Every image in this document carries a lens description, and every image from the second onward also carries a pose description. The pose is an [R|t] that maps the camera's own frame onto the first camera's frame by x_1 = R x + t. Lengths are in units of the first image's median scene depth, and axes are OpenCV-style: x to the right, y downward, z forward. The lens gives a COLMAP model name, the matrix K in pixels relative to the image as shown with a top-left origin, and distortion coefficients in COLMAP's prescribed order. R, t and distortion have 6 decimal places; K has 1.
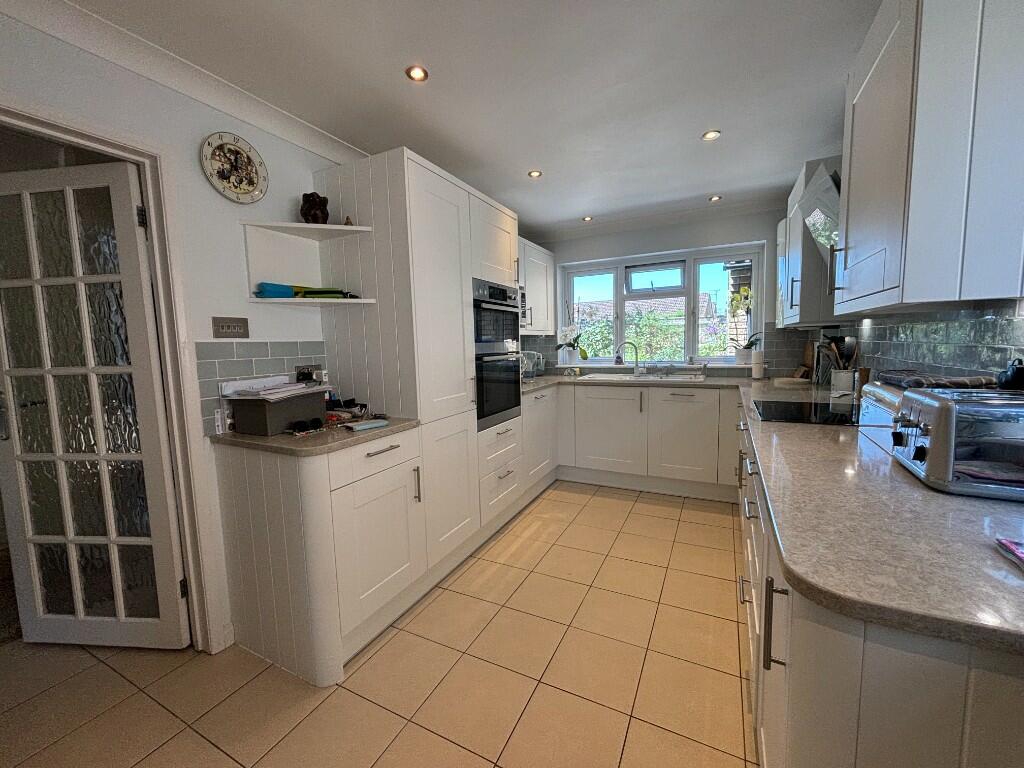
lens RADIAL K [[411.3, 0, 512.2], [0, 411.3, 380.9], [0, 0, 1]] dist [-0.000191, -0.000290]
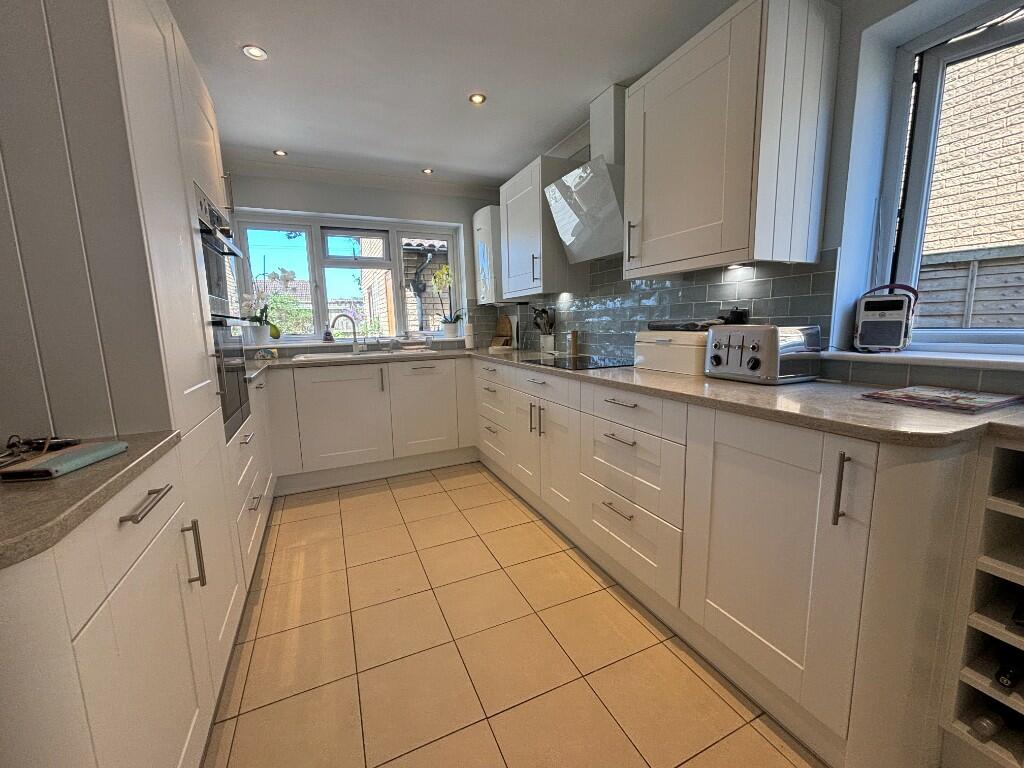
lens RADIAL K [[411.3, 0, 514.1], [0, 411.3, 385.0], [0, 0, 1]] dist [-0.000191, -0.000290]
pose [[0.612631, -0.107060, 0.783084, -0.214265], [0.082404, 0.994036, 0.071433, 0.021430], [-0.786061, 0.020767, 0.617800, 0.213556]]
